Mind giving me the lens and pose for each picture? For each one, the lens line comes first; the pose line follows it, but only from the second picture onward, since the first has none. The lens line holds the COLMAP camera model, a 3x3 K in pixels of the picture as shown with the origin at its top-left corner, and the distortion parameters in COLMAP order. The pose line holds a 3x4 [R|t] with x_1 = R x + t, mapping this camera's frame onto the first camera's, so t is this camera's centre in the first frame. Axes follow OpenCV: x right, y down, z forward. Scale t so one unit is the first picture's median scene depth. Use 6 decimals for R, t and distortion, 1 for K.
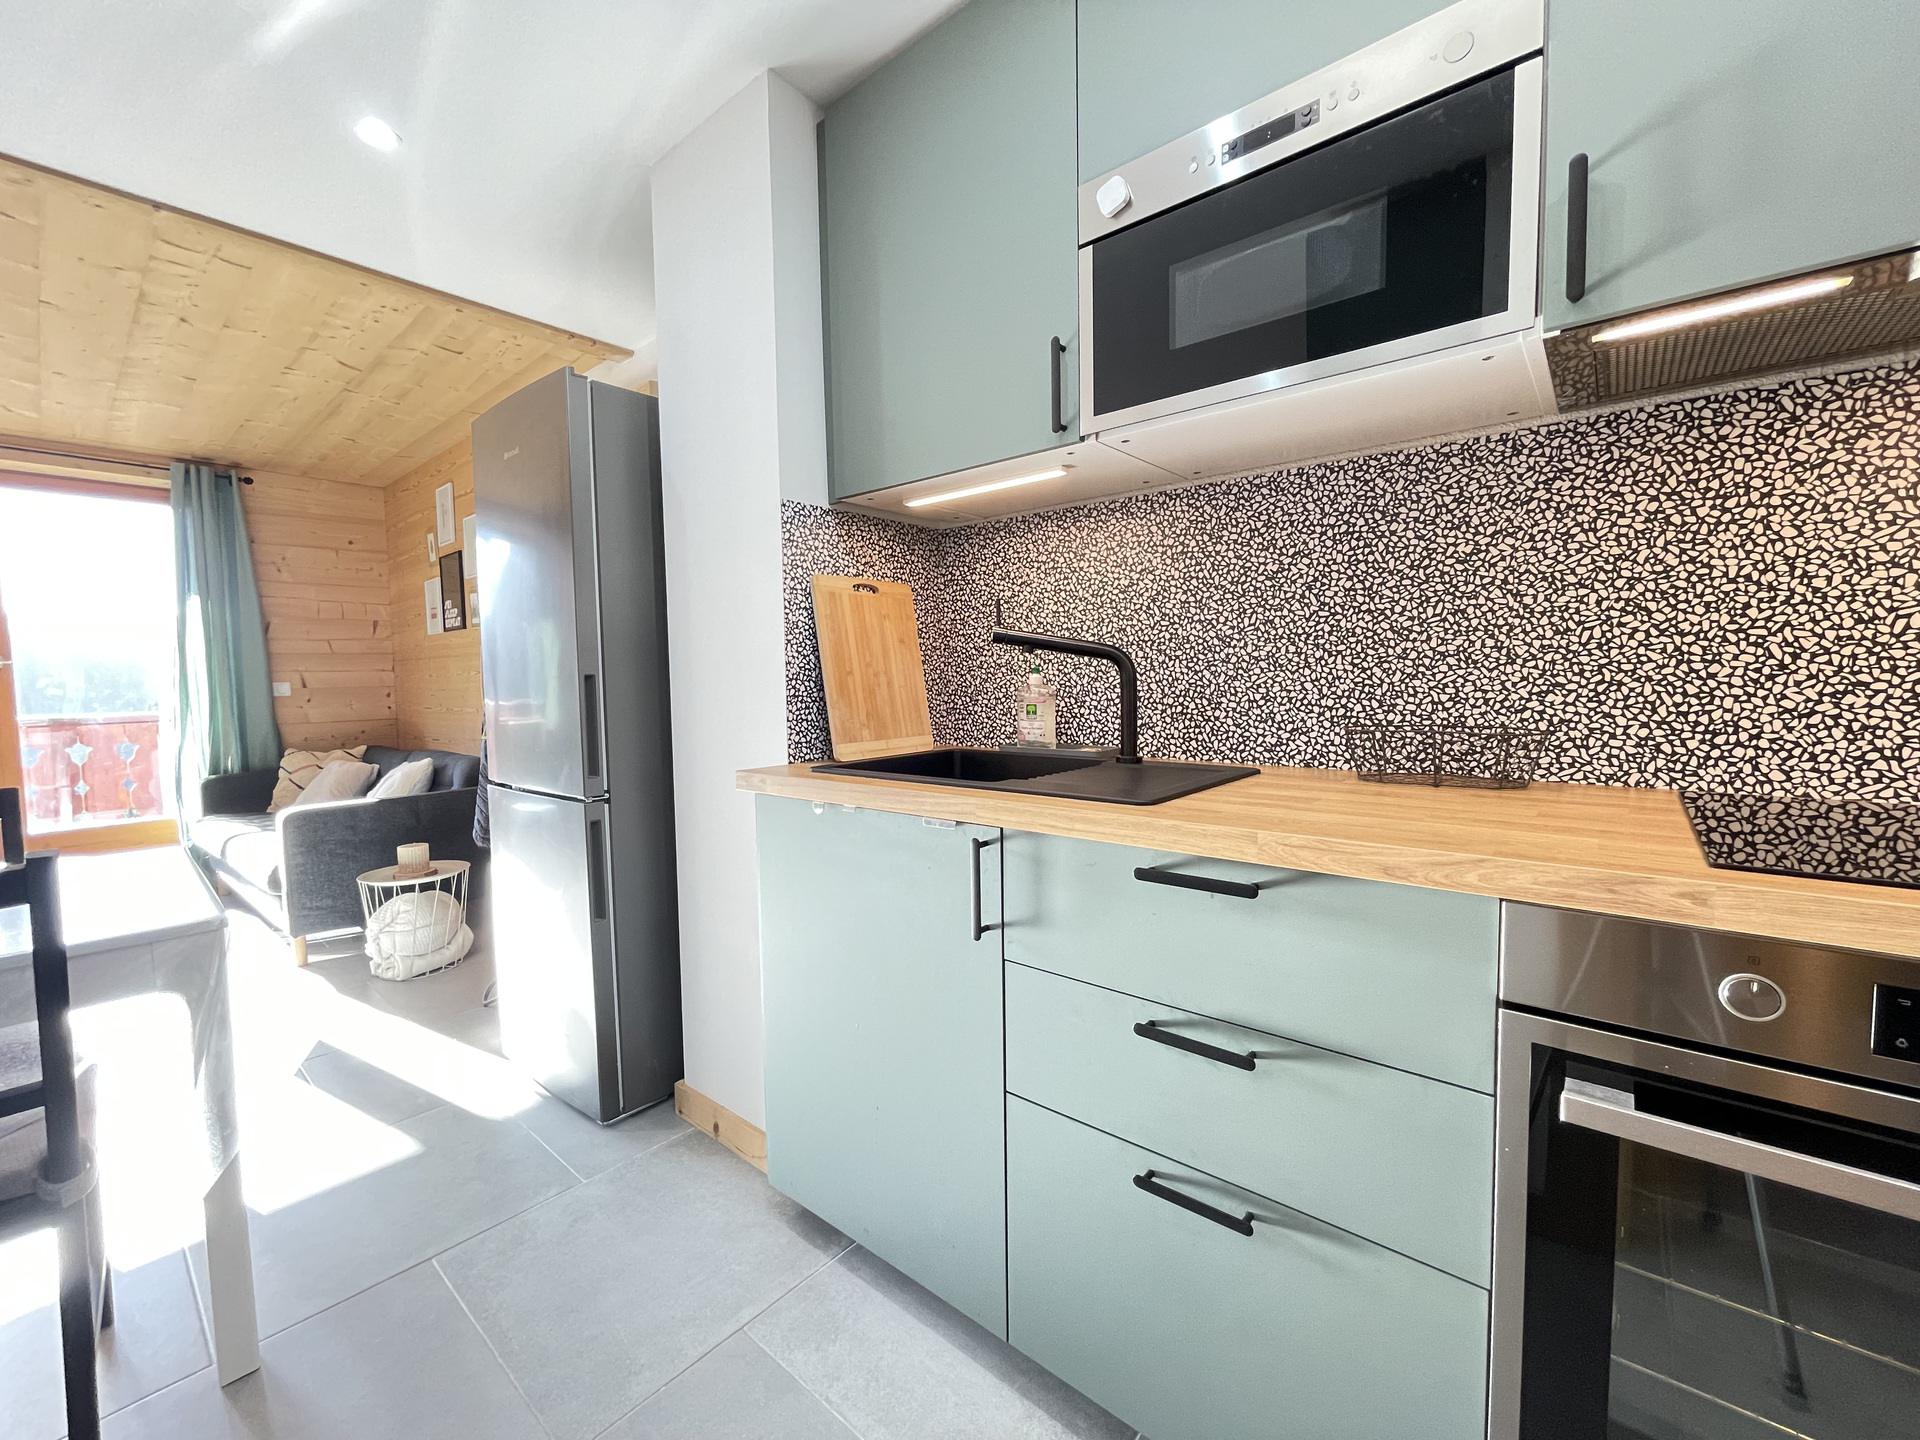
lens RADIAL K [[776.3, 0, 950.0], [0, 776.3, 723.6], [0, 0, 1]] dist [-0.001204, -0.000223]
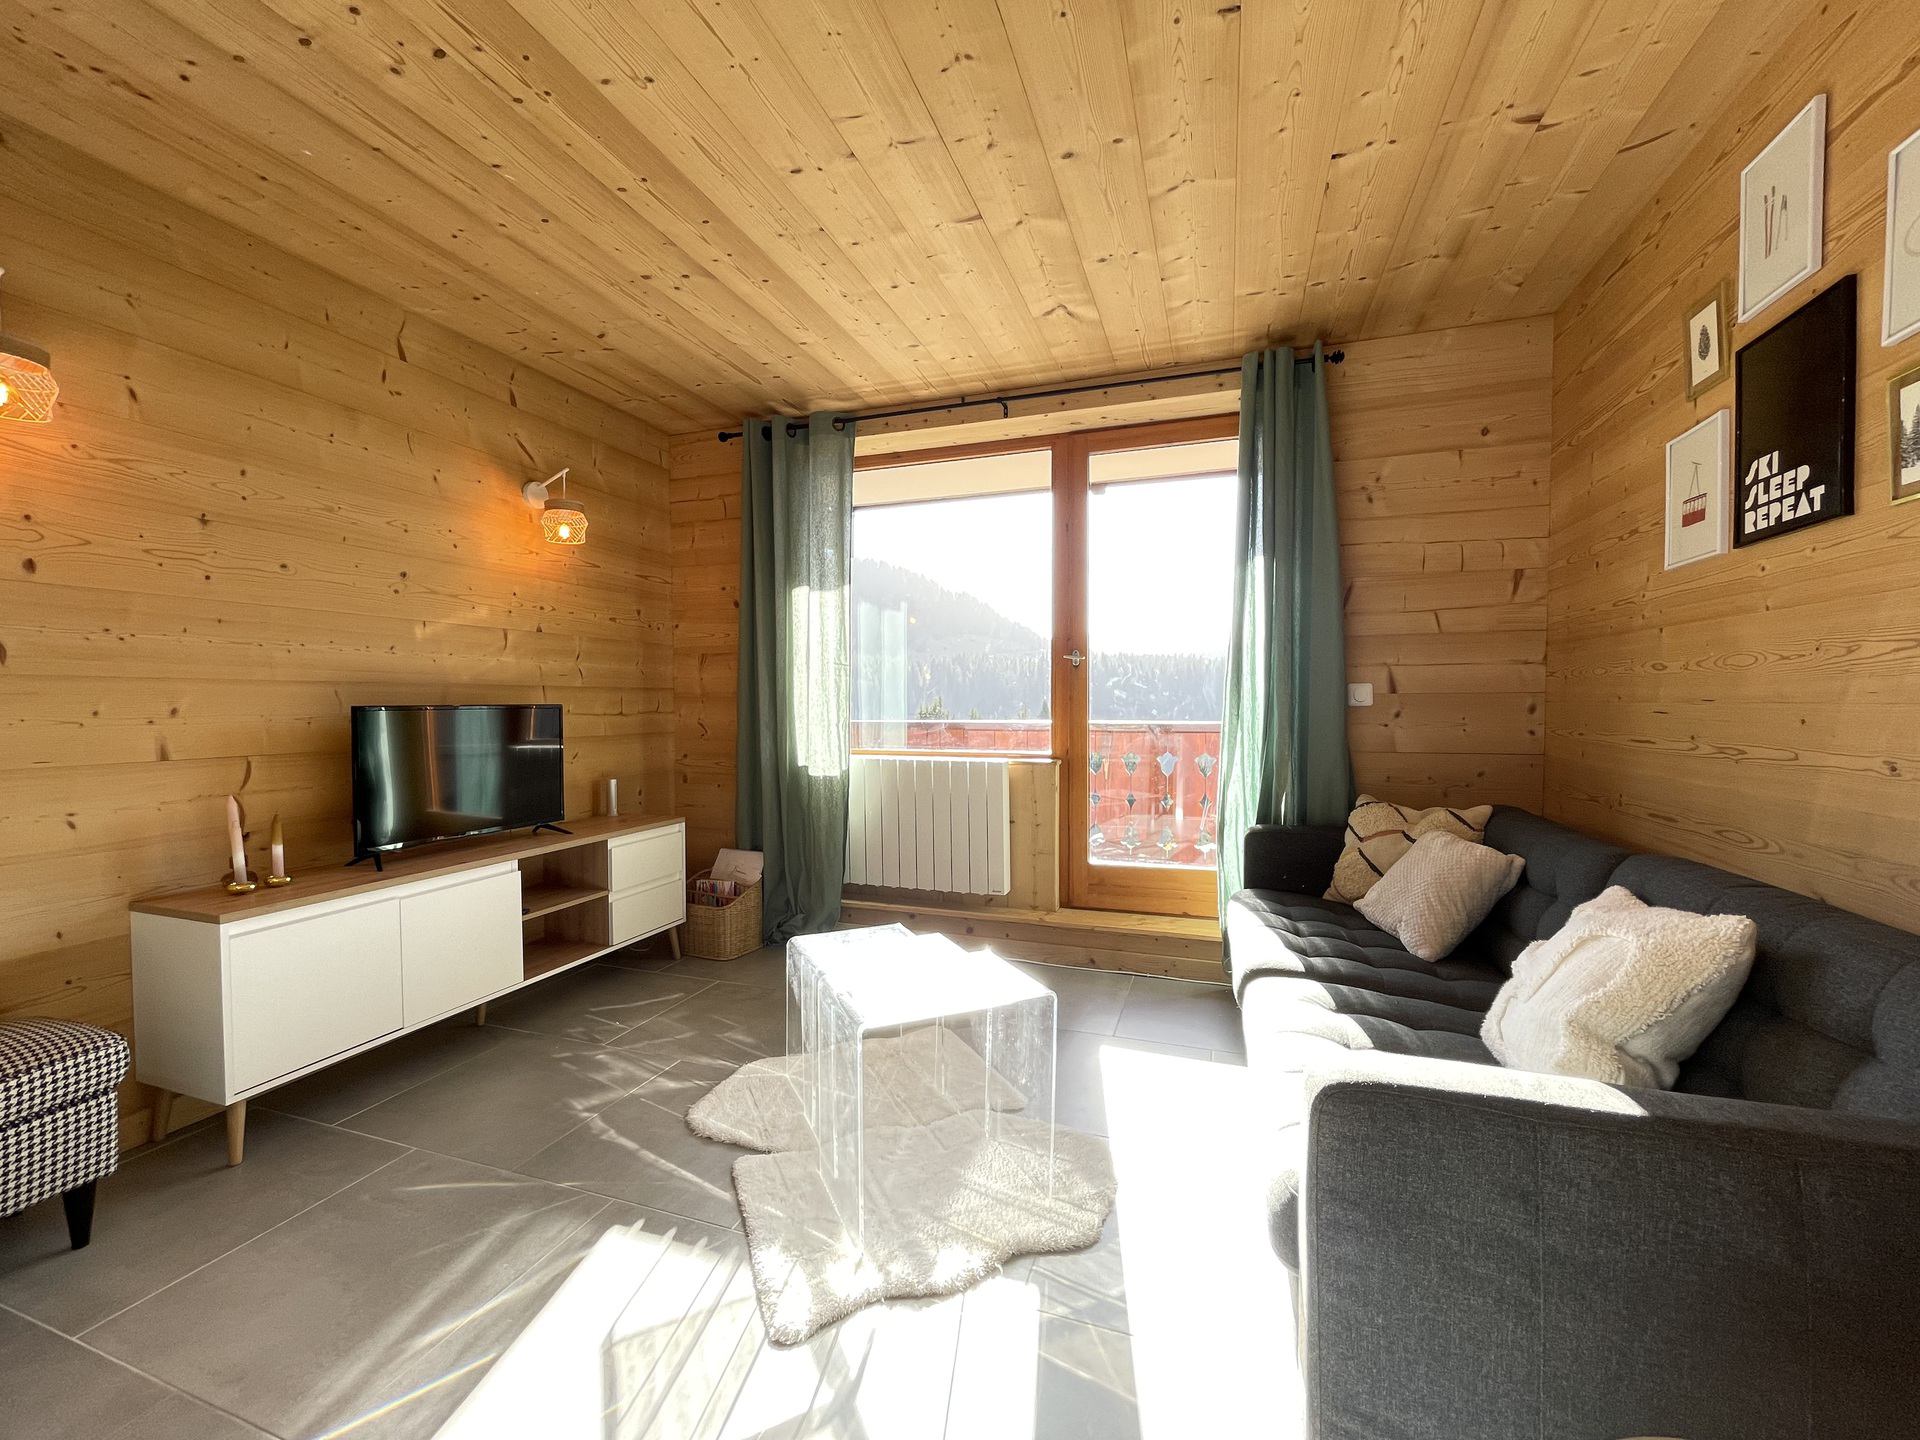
lens RADIAL K [[776.3, 0, 948.1], [0, 776.3, 721.8], [0, 0, 1]] dist [-0.001204, -0.000223]
pose [[0.356983, 0.043042, -0.933119, -0.634320], [-0.061547, 0.997851, 0.022482, -0.026117], [0.932081, 0.049405, 0.358865, 0.748777]]
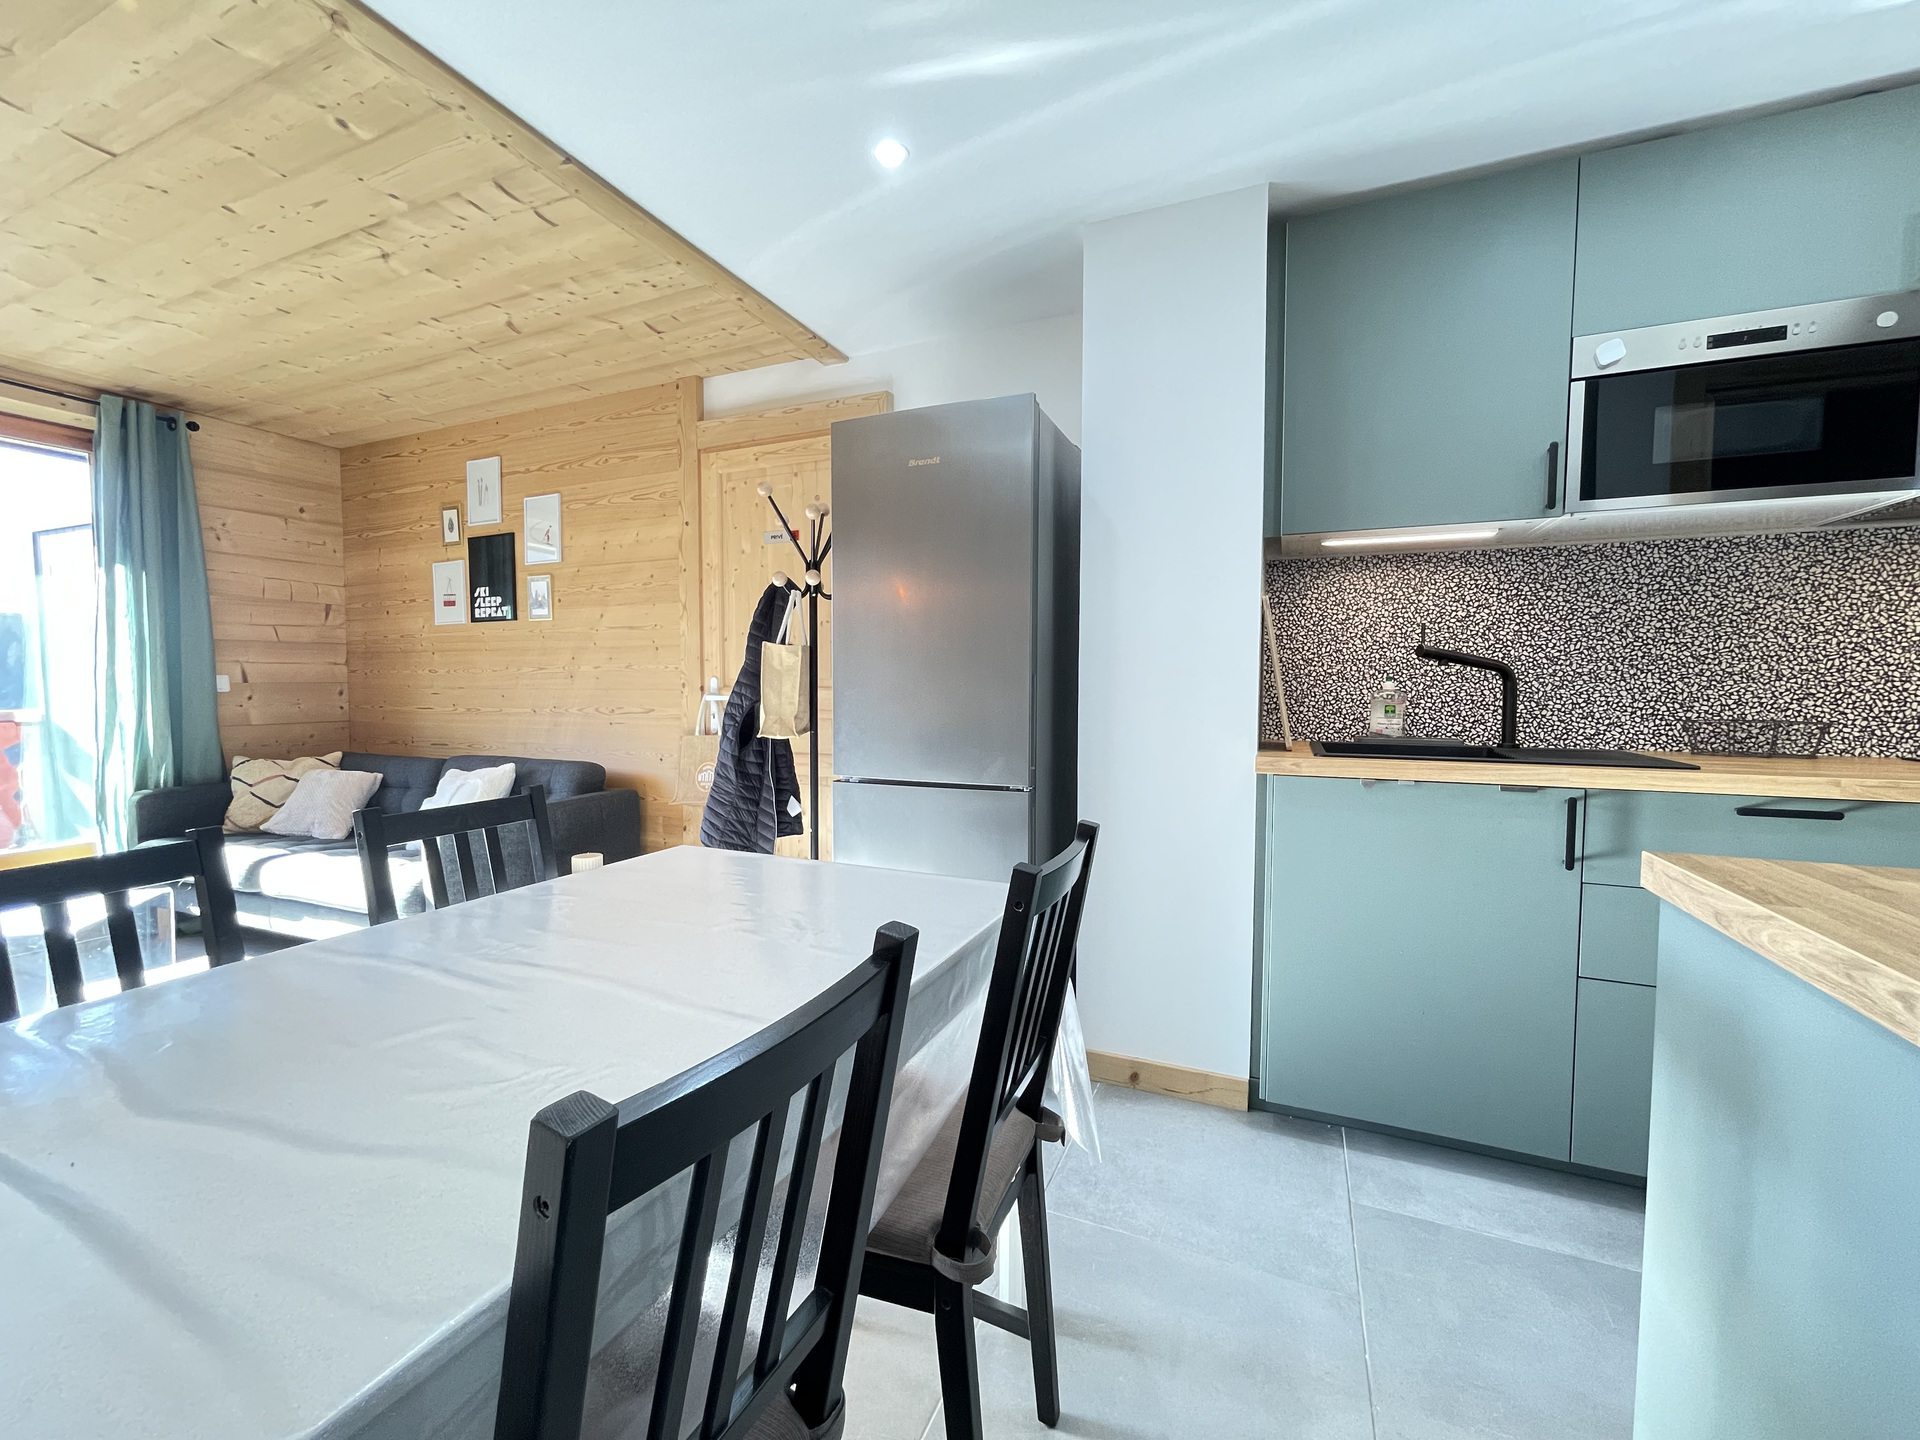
lens RADIAL K [[776.3, 0, 945.5], [0, 776.3, 723.5], [0, 0, 1]] dist [-0.001204, -0.000223]
pose [[0.957137, 0.003377, 0.289615, -0.573146], [0.000151, 0.999926, -0.012159, 0.012316], [-0.289634, 0.011682, 0.957066, -0.006474]]
